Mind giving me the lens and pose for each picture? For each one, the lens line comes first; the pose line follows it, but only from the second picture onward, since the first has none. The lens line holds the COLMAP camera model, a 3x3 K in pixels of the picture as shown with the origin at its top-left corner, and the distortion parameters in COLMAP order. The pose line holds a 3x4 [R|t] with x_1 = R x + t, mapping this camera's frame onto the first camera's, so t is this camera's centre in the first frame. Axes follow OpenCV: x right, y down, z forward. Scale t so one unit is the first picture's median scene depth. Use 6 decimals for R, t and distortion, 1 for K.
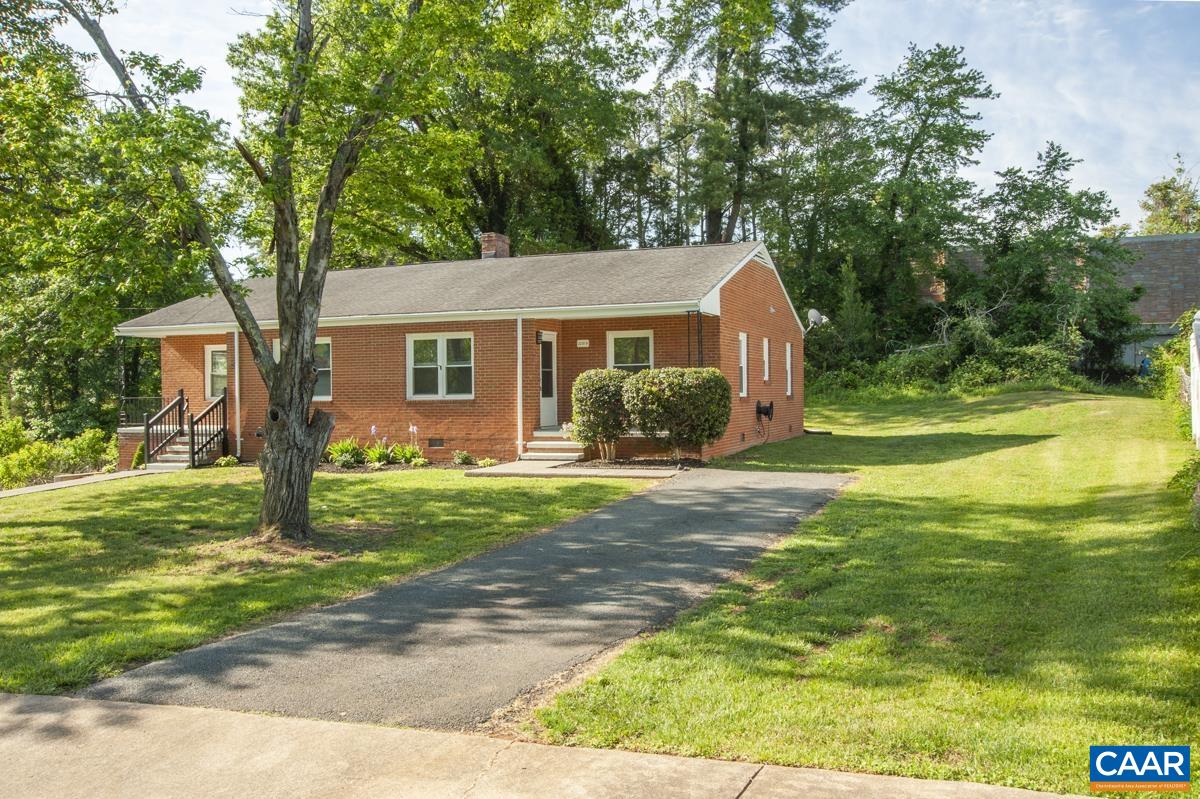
lens RADIAL K [[1025.6, 0, 600.0], [0, 1025.6, 399.5], [0, 0, 1]] dist [-0.100583, 0.008626]
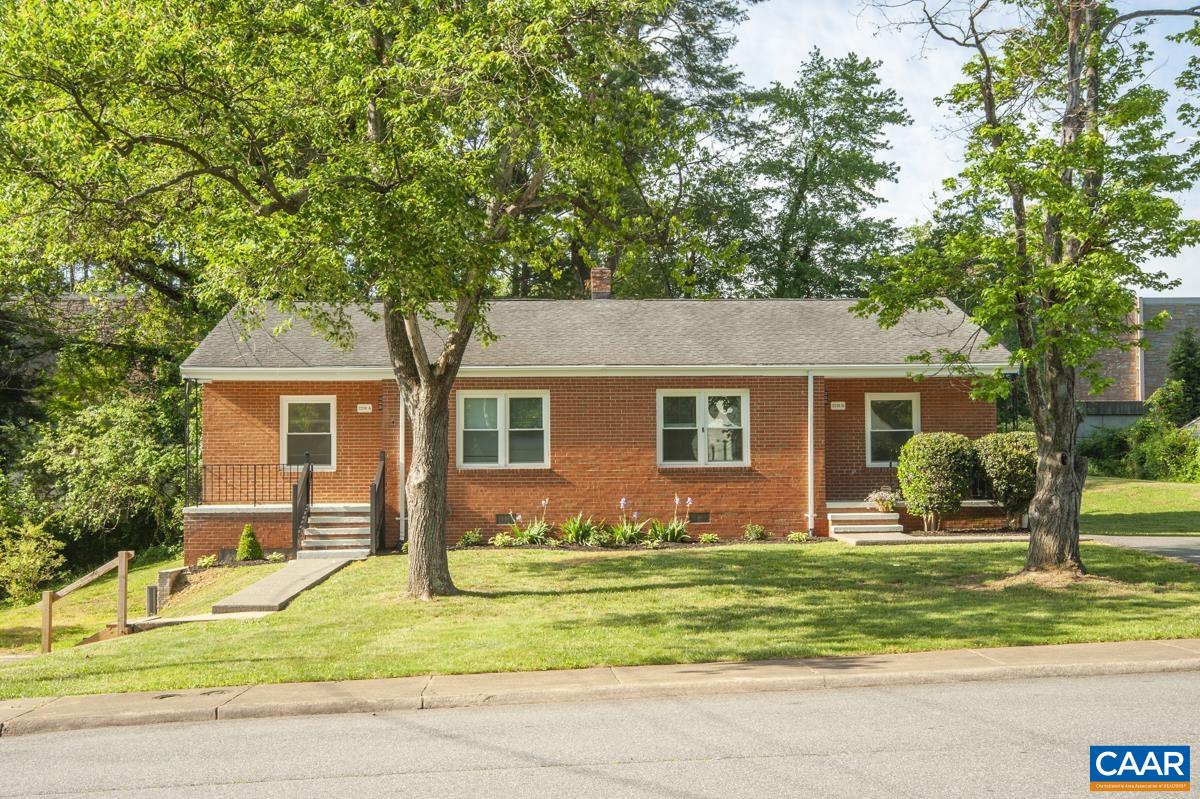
lens RADIAL K [[1574.9, 0, 598.2], [0, 1574.9, 424.7], [0, 0, 1]] dist [0.018838, 0.020580]
pose [[0.918040, 0.019891, 0.395988, -0.747846], [0.001675, 0.998537, -0.054041, 0.035373], [-0.396484, 0.050275, 0.916664, -0.171689]]
